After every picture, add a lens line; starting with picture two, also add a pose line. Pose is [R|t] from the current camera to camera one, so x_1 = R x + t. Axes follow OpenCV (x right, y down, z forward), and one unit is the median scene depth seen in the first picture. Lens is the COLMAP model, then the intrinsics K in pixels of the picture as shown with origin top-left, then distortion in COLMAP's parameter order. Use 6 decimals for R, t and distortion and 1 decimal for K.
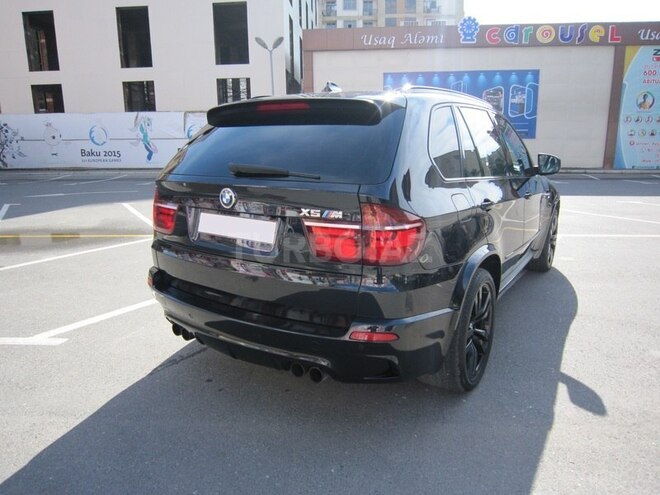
lens RADIAL K [[468.5, 0, 324.2], [0, 468.5, 250.7], [0, 0, 1]] dist [-0.056494, 0.021459]
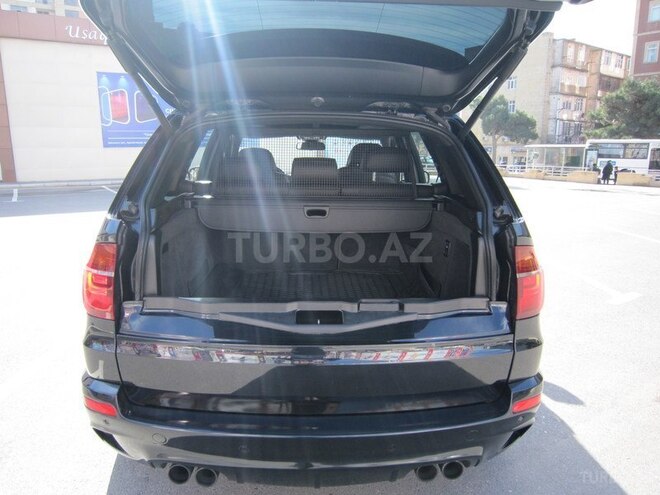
lens RADIAL K [[468.5, 0, 331.5], [0, 468.5, 247.5], [0, 0, 1]] dist [-0.056494, 0.021459]
pose [[0.810769, -0.110514, 0.574840, -0.053471], [0.120768, 0.992470, 0.020470, -0.014504], [-0.572773, 0.052826, 0.818010, 0.046608]]
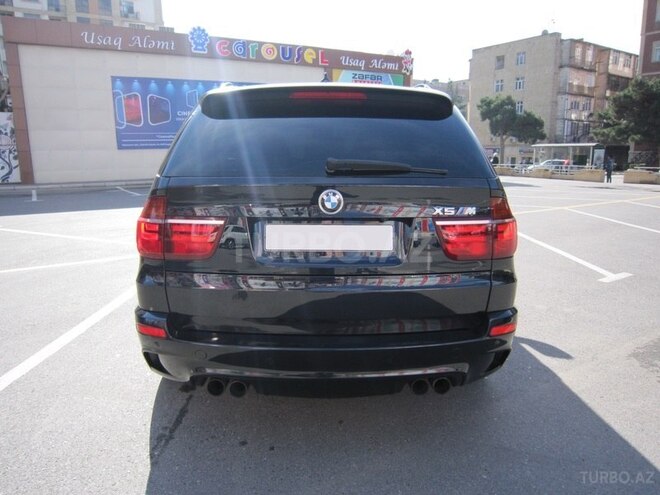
lens RADIAL K [[468.5, 0, 332.3], [0, 468.5, 247.7], [0, 0, 1]] dist [-0.056494, 0.021459]
pose [[0.820145, -0.111486, 0.561188, -0.065041], [0.126516, 0.991890, 0.012154, -0.004300], [-0.557992, 0.061031, 0.827599, 0.032178]]
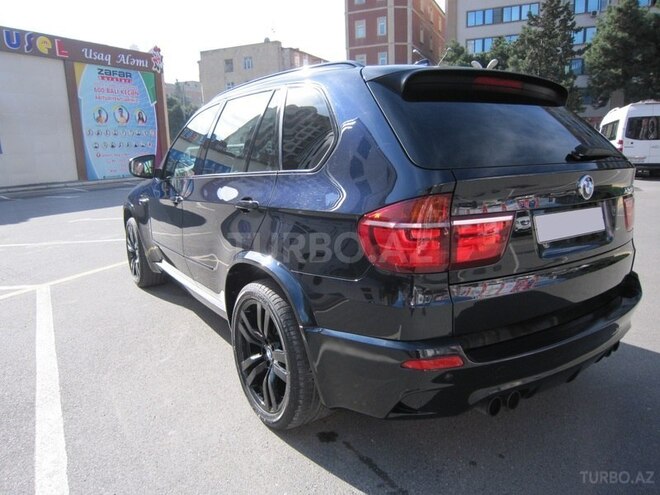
lens RADIAL K [[468.5, 0, 326.8], [0, 468.5, 247.7], [0, 0, 1]] dist [-0.056494, 0.021459]
pose [[0.397965, -0.191939, 0.897097, -0.118255], [0.228421, 0.967804, 0.105737, -0.022117], [-0.888509, 0.162836, 0.428995, 0.116481]]
